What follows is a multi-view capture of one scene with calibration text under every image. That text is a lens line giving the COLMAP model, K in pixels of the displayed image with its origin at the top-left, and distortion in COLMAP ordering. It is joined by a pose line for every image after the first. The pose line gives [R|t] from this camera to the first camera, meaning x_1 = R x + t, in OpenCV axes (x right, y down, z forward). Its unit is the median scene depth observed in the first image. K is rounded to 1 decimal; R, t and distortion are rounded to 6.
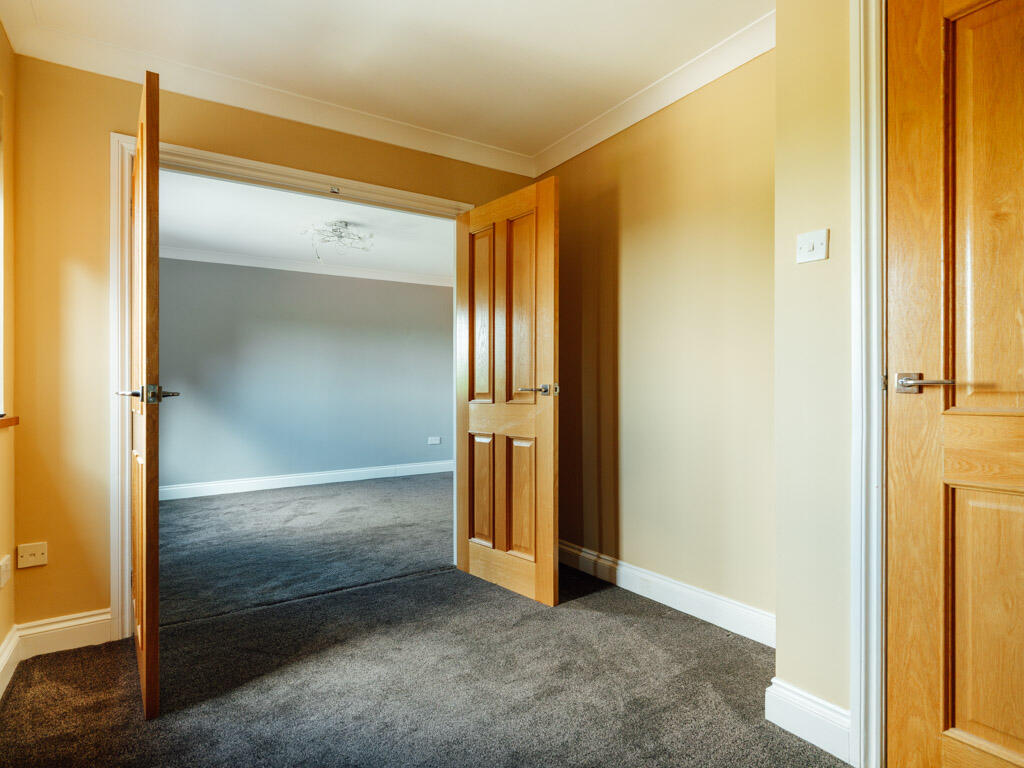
lens RADIAL K [[560.7, 0, 512.0], [0, 560.7, 384.0], [0, 0, 1]] dist [0.007771, 0.001362]
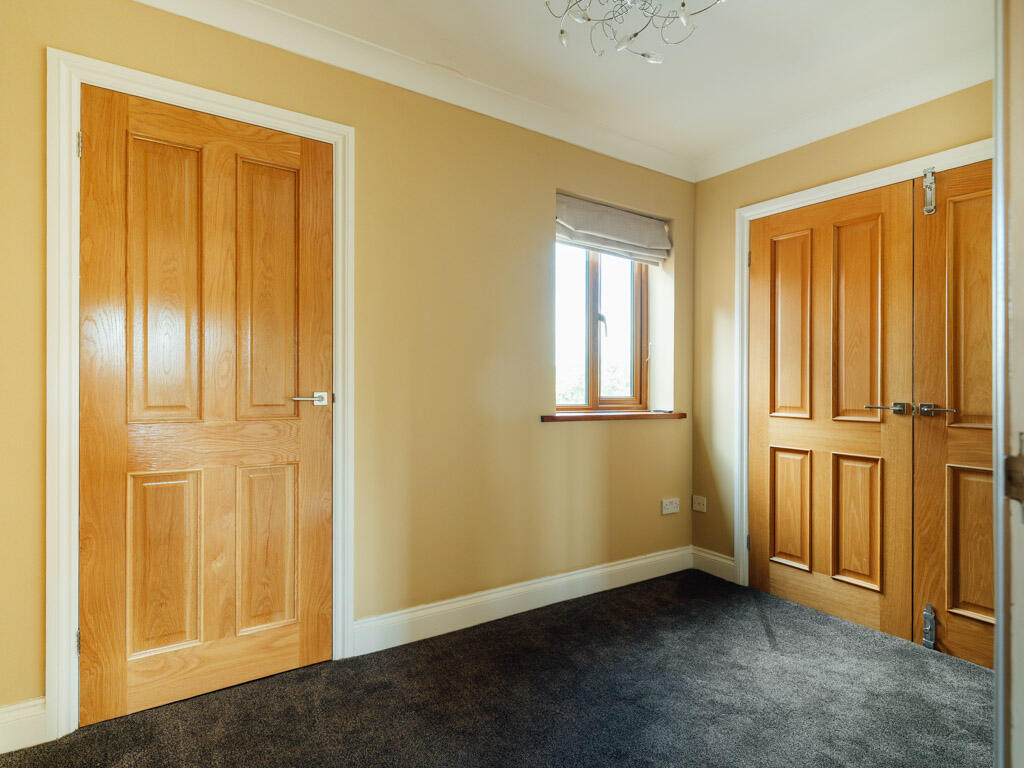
lens RADIAL K [[552.9, 0, 520.8], [0, 552.9, 388.7], [0, 0, 1]] dist [0.003690, -0.000745]
pose [[0.002088, -0.000874, -0.999997, 0.723947], [-0.001555, 0.999998, -0.000877, -0.006563], [0.999997, 0.001557, 0.002086, 0.578586]]
